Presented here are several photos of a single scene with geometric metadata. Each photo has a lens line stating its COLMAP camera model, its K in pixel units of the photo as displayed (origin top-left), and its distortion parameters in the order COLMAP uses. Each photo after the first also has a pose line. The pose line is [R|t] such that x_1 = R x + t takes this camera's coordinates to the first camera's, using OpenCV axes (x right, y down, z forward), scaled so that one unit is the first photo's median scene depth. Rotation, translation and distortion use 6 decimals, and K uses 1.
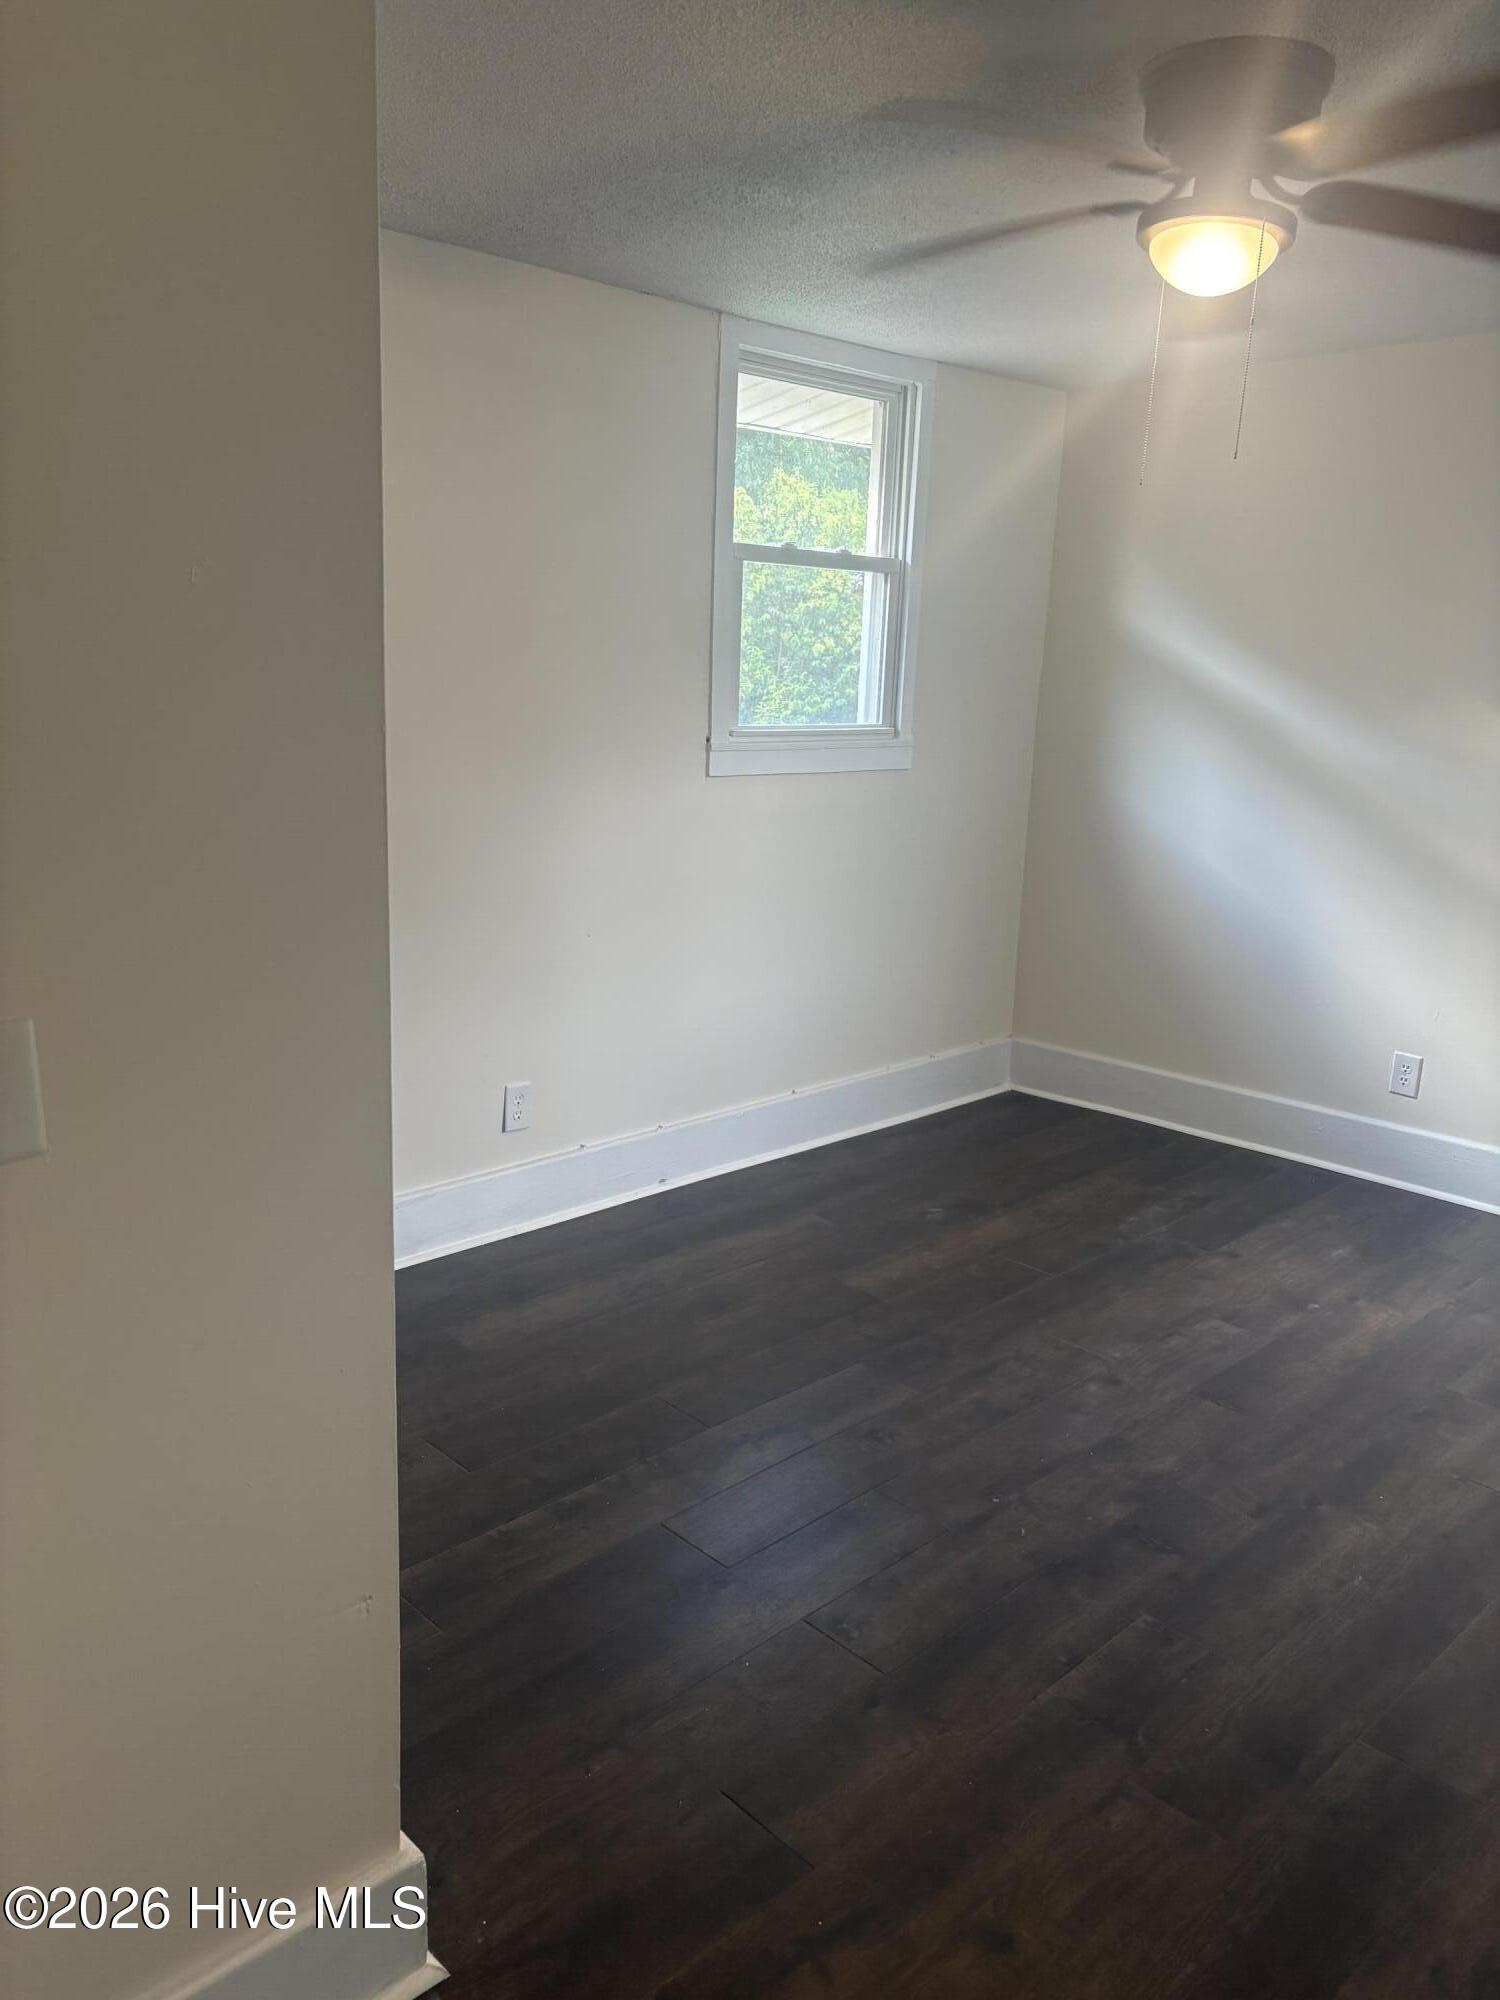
lens RADIAL K [[1517.6, 0, 735.5], [0, 1517.6, 984.3], [0, 0, 1]] dist [0.036037, -0.004179]
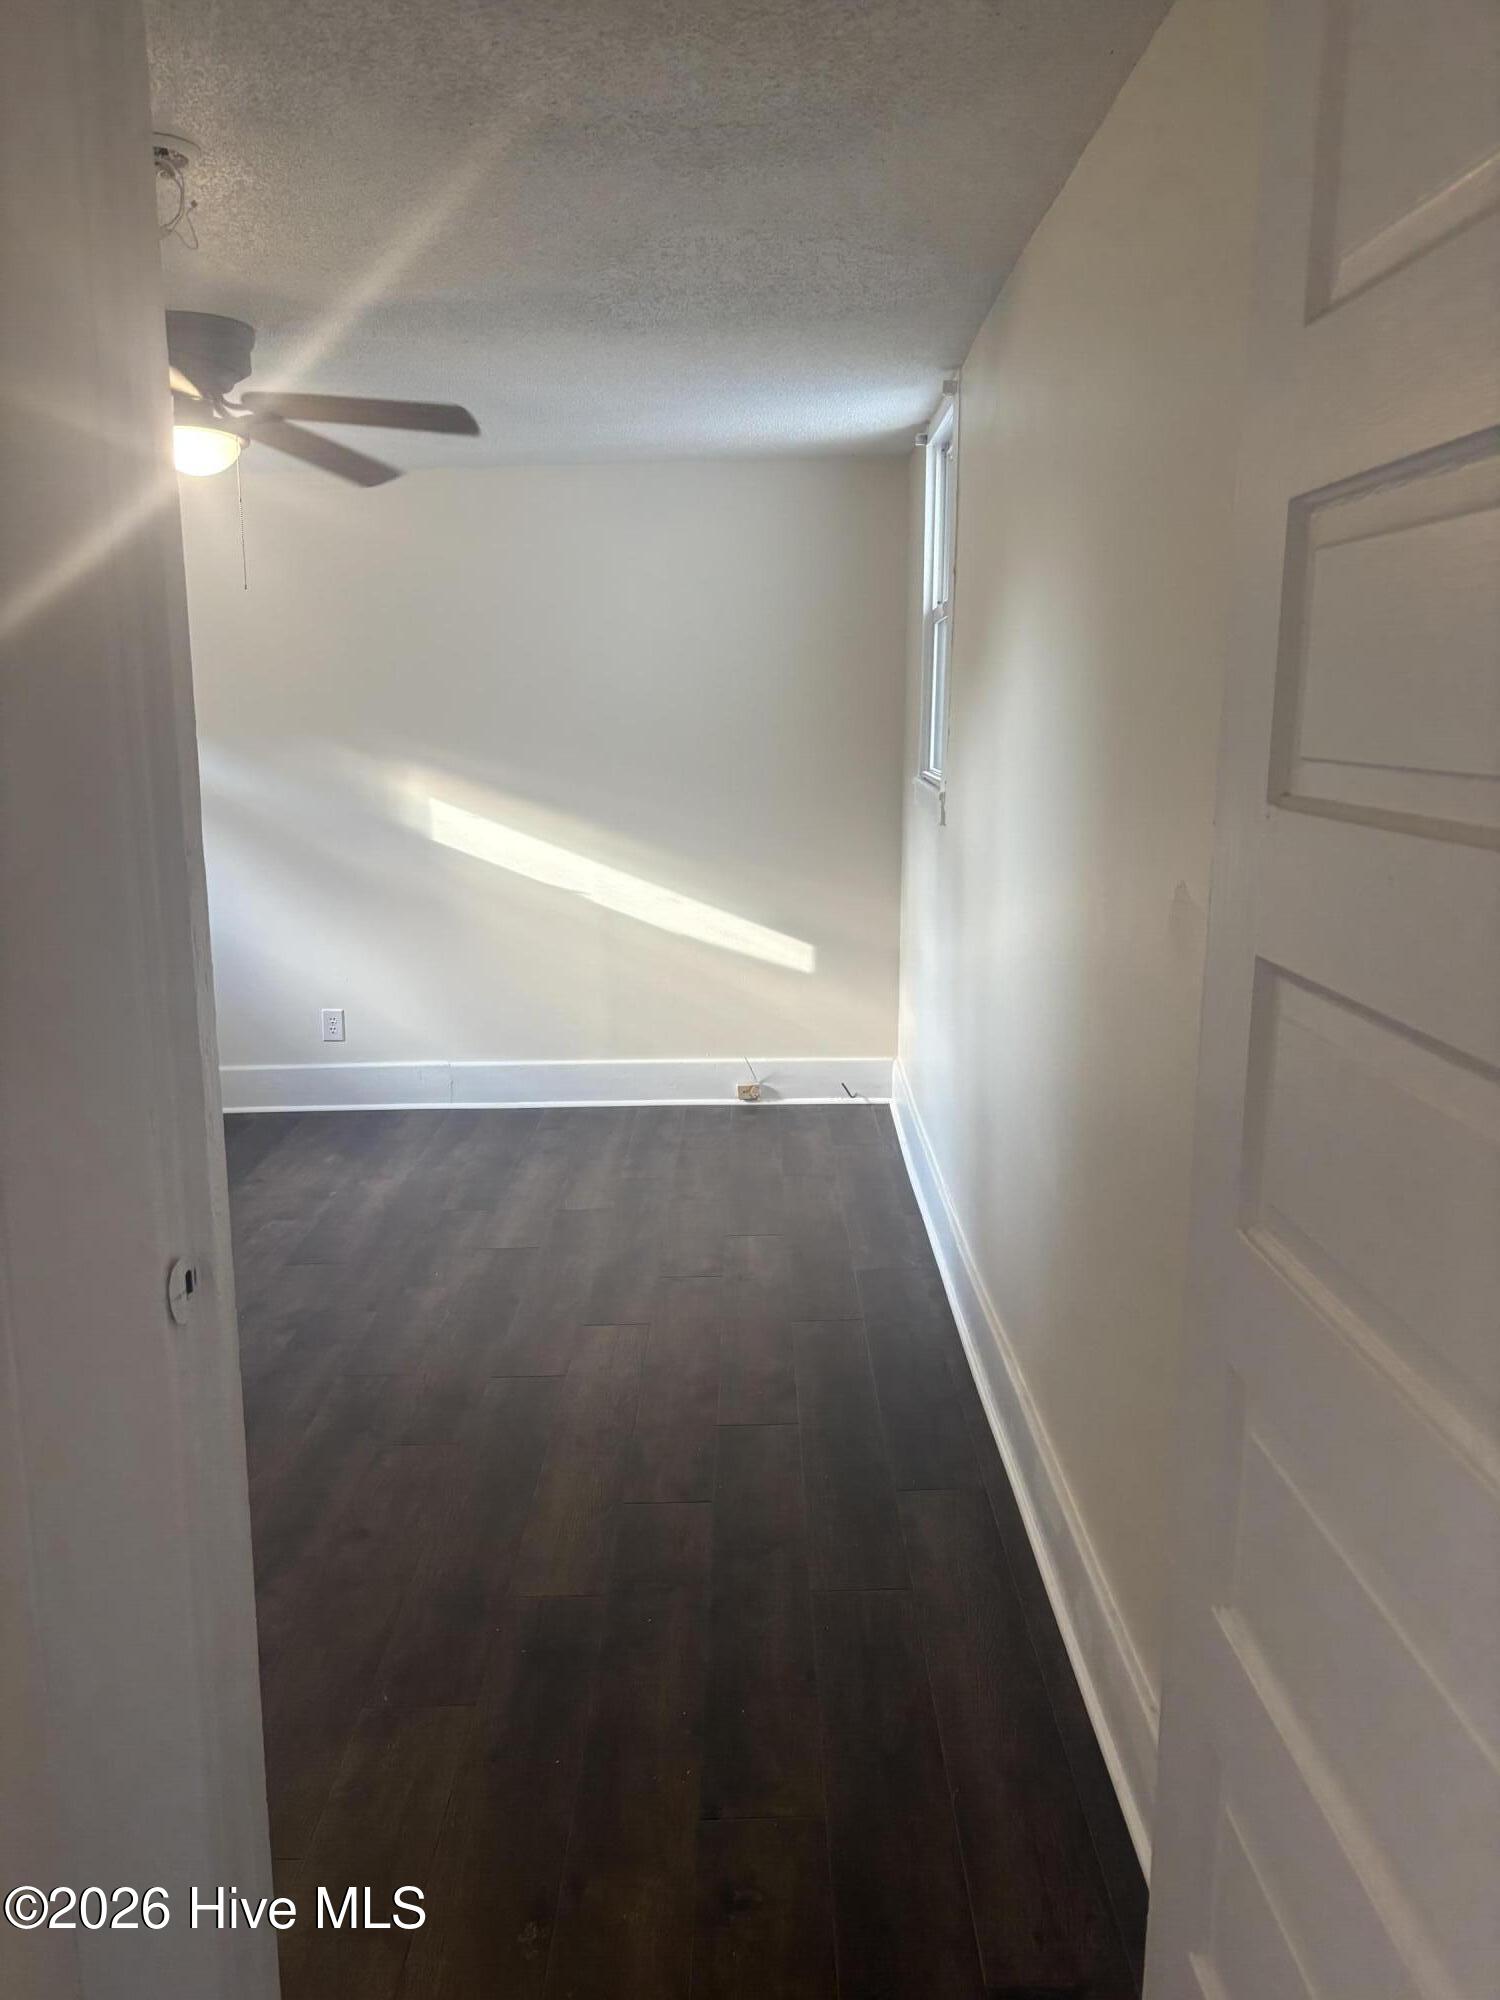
lens RADIAL K [[1517.6, 0, 748.7], [0, 1517.6, 1009.6], [0, 0, 1]] dist [0.036037, -0.004179]
pose [[0.689412, -0.173818, 0.703206, -0.301622], [0.180312, 0.981406, 0.065809, 0.030313], [-0.701569, 0.081427, 0.707934, -0.236518]]
